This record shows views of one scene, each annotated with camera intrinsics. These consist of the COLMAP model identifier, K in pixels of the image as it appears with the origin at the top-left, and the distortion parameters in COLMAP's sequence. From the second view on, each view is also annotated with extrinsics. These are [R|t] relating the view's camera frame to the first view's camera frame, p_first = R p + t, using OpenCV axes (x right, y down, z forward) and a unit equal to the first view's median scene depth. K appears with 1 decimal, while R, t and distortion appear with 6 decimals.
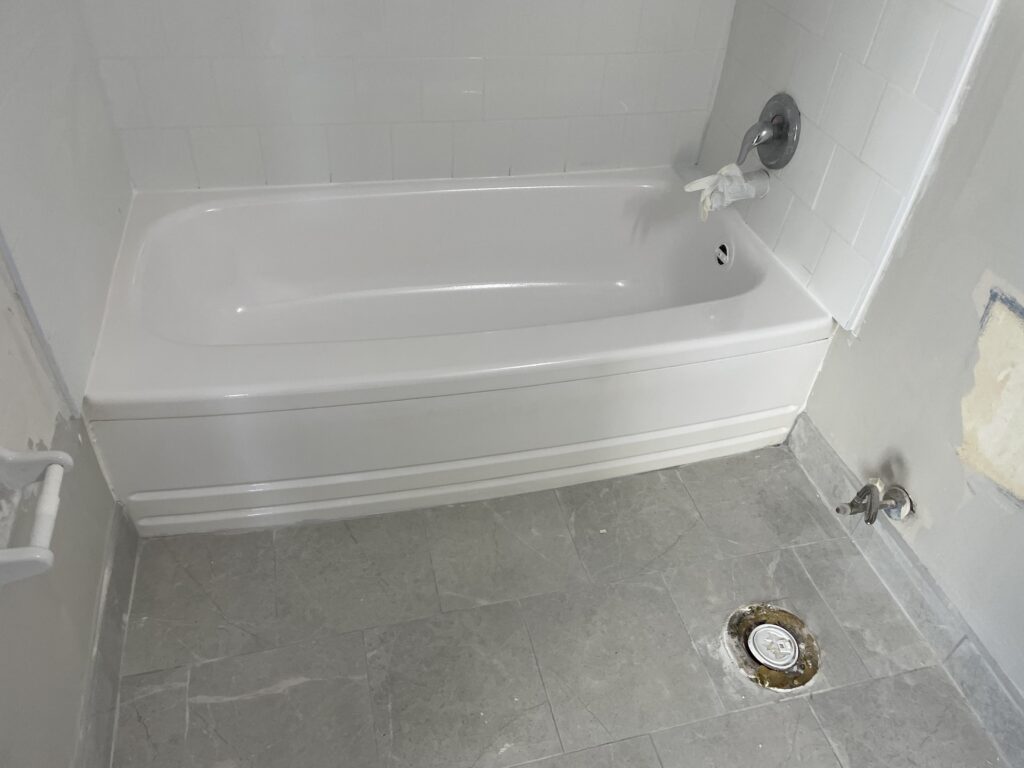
lens RADIAL K [[776.8, 0, 512.0], [0, 776.8, 384.0], [0, 0, 1]] dist [0.111854, -0.121587]
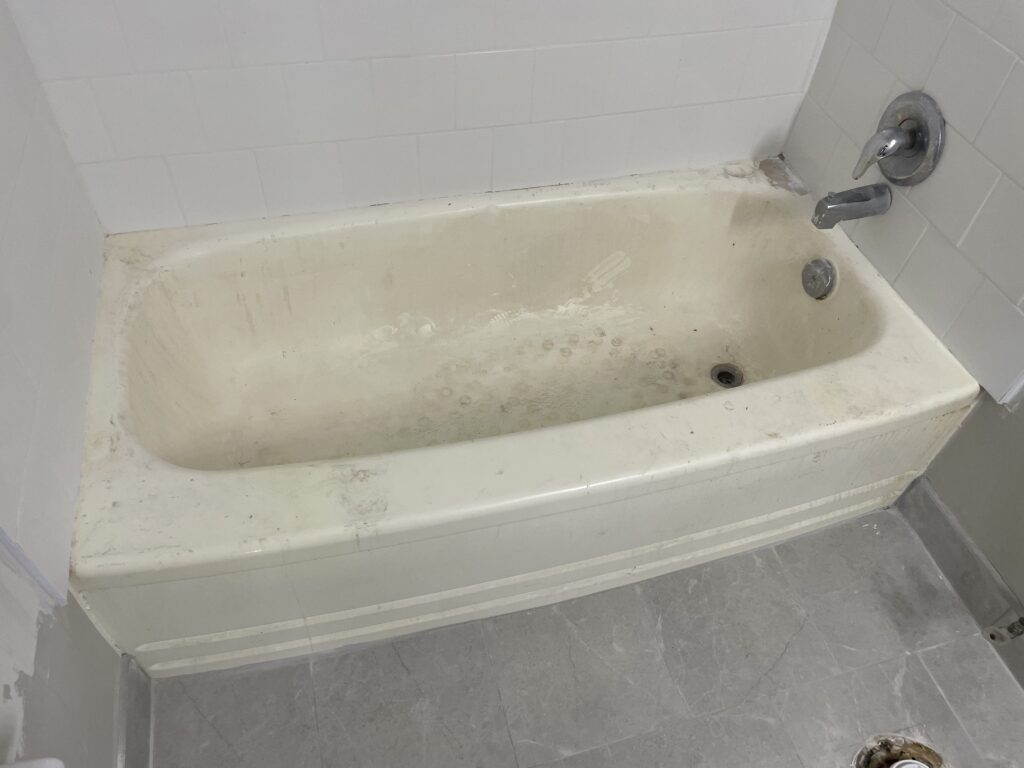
lens RADIAL K [[776.8, 0, 512.0], [0, 776.8, 384.0], [0, 0, 1]] dist [0.111854, -0.121587]
pose [[0.999476, -0.030758, 0.010128, -0.085962], [0.029078, 0.990102, 0.137308, -0.216371], [-0.014251, -0.136941, 0.990477, 0.198956]]
